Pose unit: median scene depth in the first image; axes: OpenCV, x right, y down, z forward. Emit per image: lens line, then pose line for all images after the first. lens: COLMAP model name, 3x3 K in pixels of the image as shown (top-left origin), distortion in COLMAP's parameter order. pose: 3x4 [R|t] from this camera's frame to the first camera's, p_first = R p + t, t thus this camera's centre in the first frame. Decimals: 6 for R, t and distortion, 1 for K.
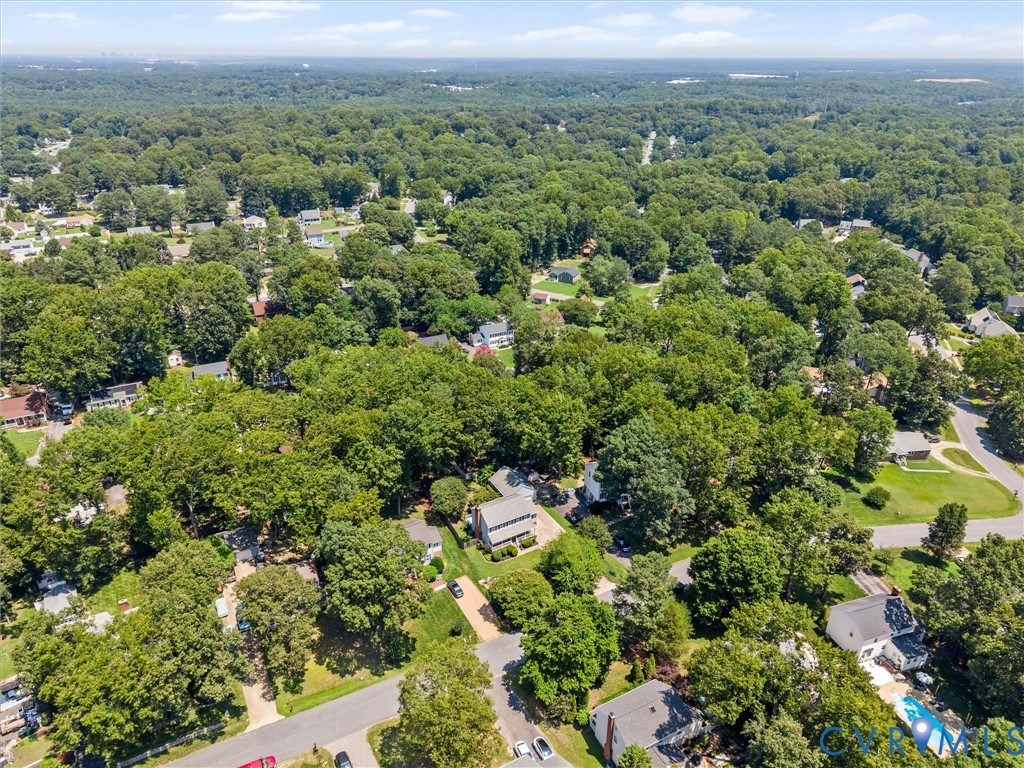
lens RADIAL K [[696.6, 0, 512.0], [0, 696.6, 384.0], [0, 0, 1]] dist [0.041204, -0.037734]
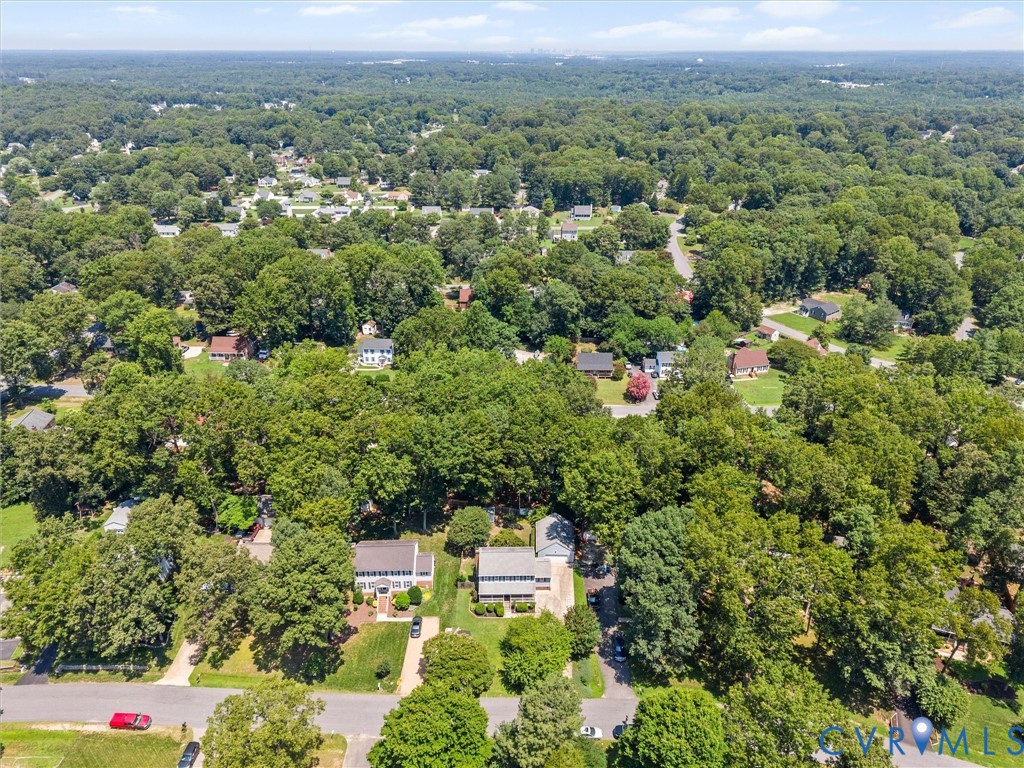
lens RADIAL K [[698.1, 0, 511.0], [0, 698.1, 377.7], [0, 0, 1]] dist [0.021648, -0.020259]
pose [[0.863806, 0.210907, -0.457557, 0.211897], [-0.210939, 0.976130, 0.051715, -0.057856], [0.457542, 0.051845, 0.887675, 0.119335]]
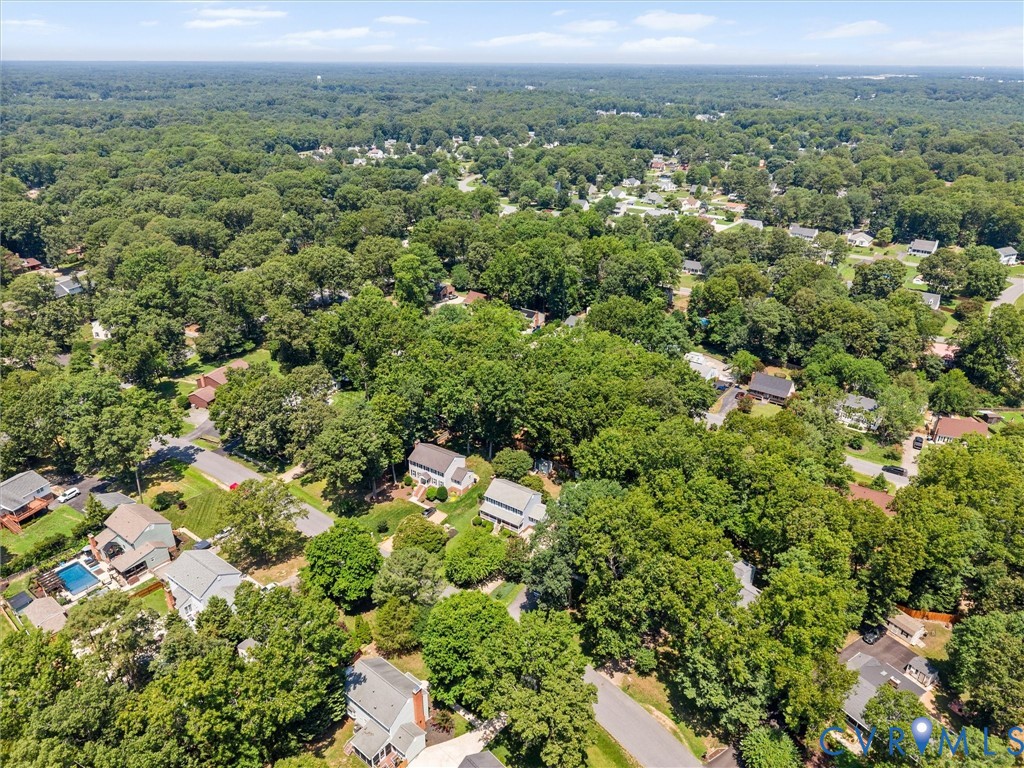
lens RADIAL K [[696.6, 0, 512.0], [0, 696.6, 384.0], [0, 0, 1]] dist [0.041204, -0.037734]
pose [[0.406737, 0.381372, -0.830133, 0.479691], [-0.393557, 0.893196, 0.217515, -0.117667], [0.824426, 0.238234, 0.513388, 0.256564]]
